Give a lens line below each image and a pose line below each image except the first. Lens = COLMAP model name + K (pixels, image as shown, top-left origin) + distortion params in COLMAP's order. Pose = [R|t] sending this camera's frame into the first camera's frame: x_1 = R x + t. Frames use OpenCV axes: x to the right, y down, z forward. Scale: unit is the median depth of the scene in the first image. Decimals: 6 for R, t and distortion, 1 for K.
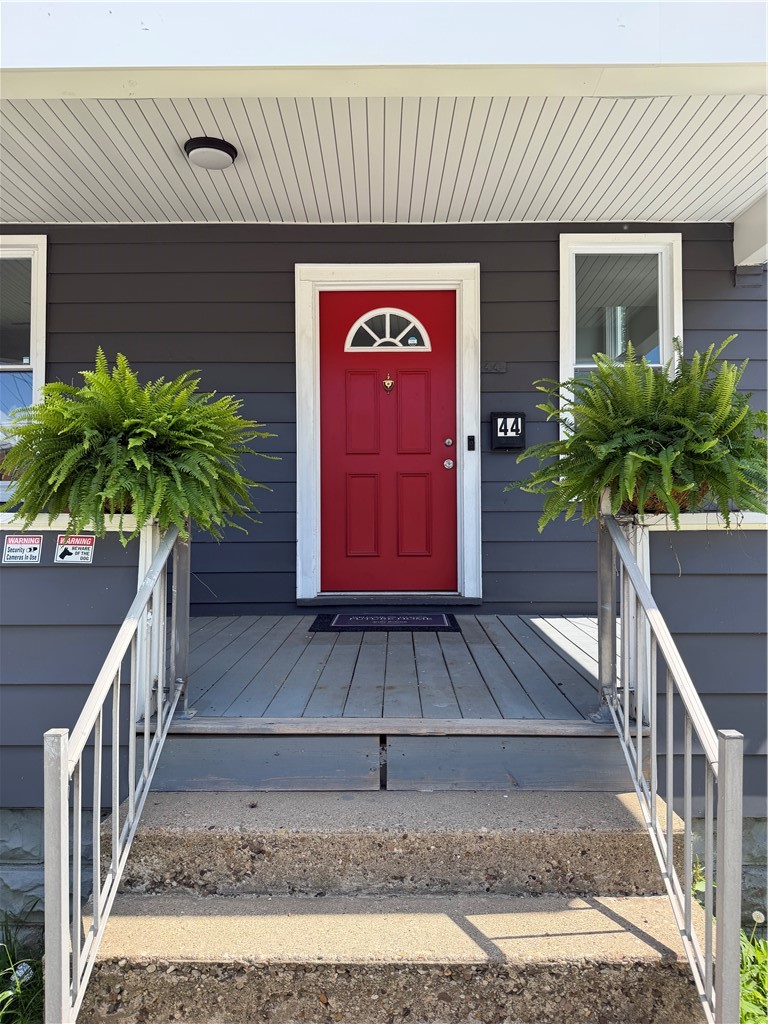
lens RADIAL K [[707.8, 0, 382.0], [0, 707.8, 519.9], [0, 0, 1]] dist [0.077578, -0.130283]
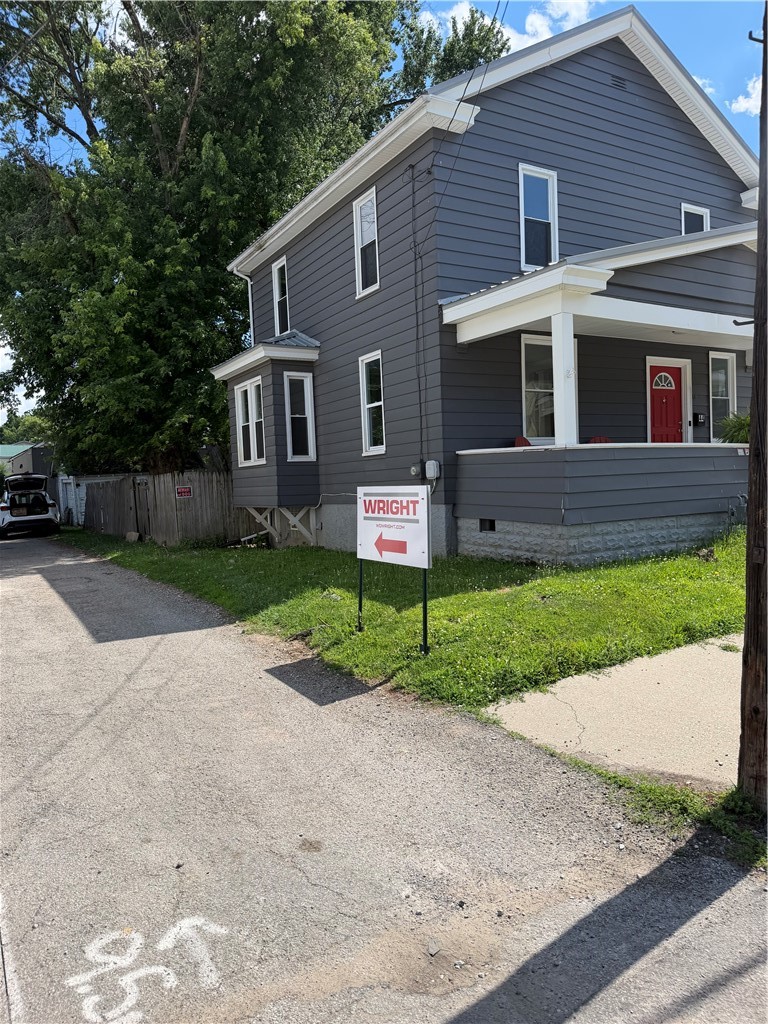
lens RADIAL K [[707.8, 0, 382.0], [0, 707.8, 519.9], [0, 0, 1]] dist [0.077578, -0.130283]
pose [[0.866583, -0.053816, 0.496123, -2.337159], [0.025437, 0.997639, 0.063785, 0.061226], [-0.498384, -0.042655, 0.865906, -0.858088]]
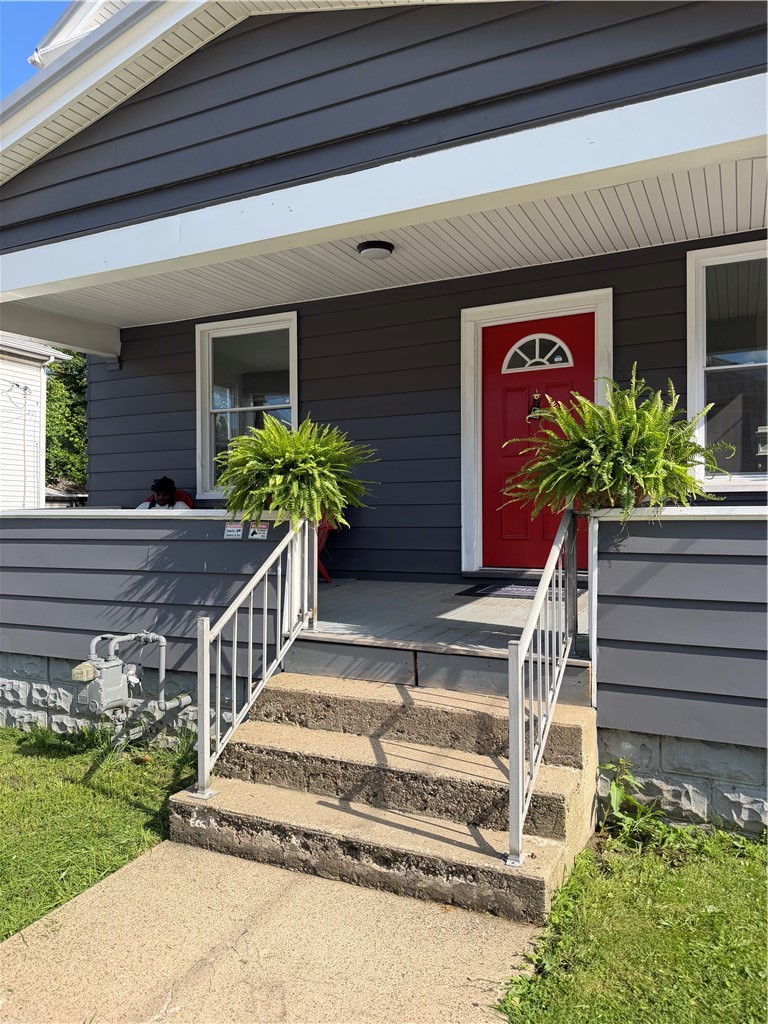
lens RADIAL K [[704.9, 0, 384.0], [0, 704.9, 512.0], [0, 0, 1]] dist [0.078506, -0.130764]
pose [[0.903055, -0.003942, -0.429506, 0.294670], [0.008570, 0.999924, 0.008842, -0.008437], [0.429439, -0.011665, 0.903021, -0.206700]]
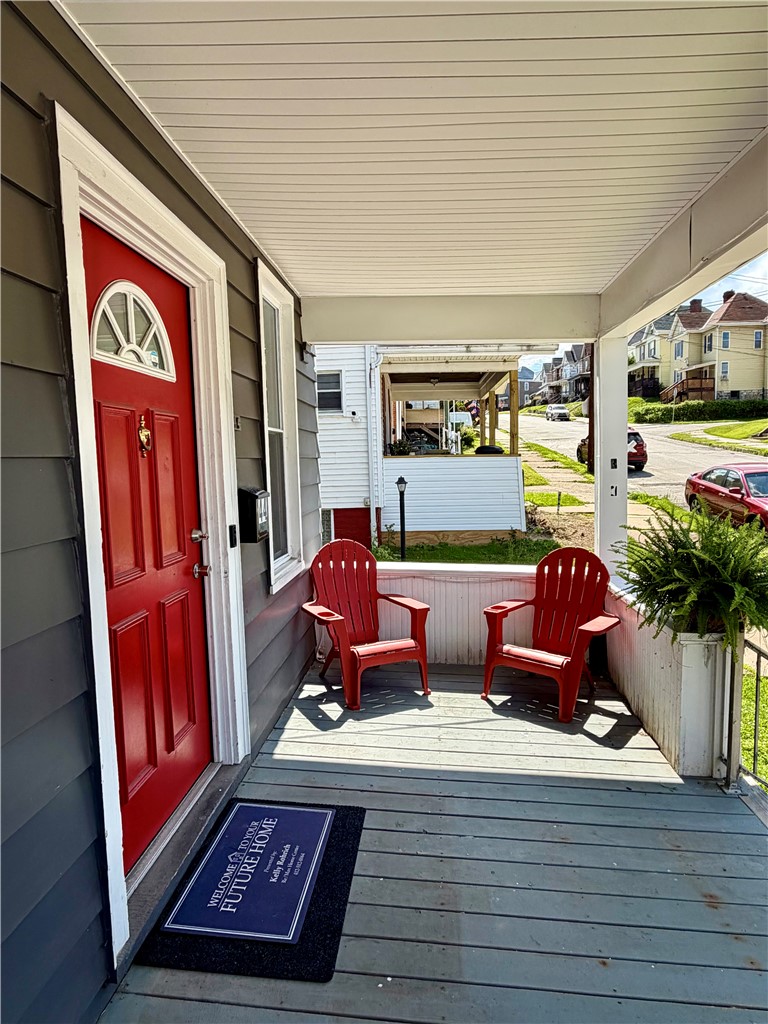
lens RADIAL K [[617.1, 0, 384.0], [0, 617.1, 512.0], [0, 0, 1]] dist [0.000218, 0.000004]
pose [[0.086292, -0.085058, 0.992632, -0.426898], [0.006855, 0.996376, 0.084783, -0.176756], [-0.996246, -0.000511, 0.086562, 0.800203]]
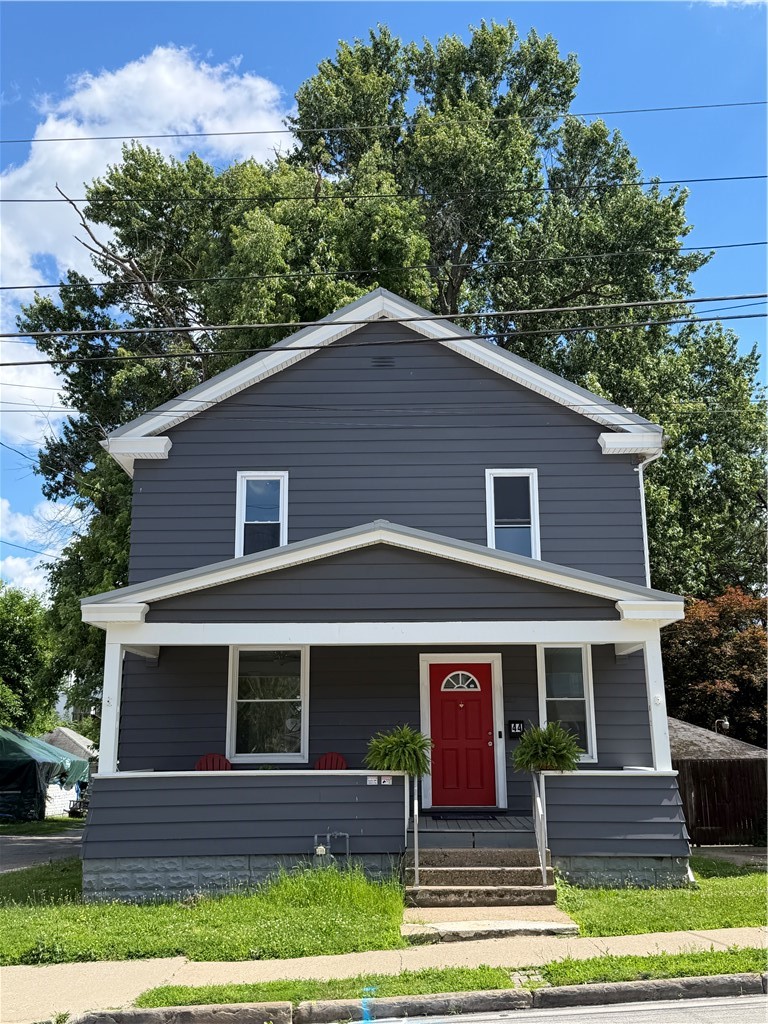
lens RADIAL K [[1082.8, 0, 384.0], [0, 1082.8, 512.0], [0, 0, 1]] dist [0.095347, 0.001533]
pose [[0.999981, -0.003406, -0.005167, -0.212327], [0.002153, 0.974258, -0.225425, -0.020945], [0.005801, 0.225409, 0.974247, -2.418033]]
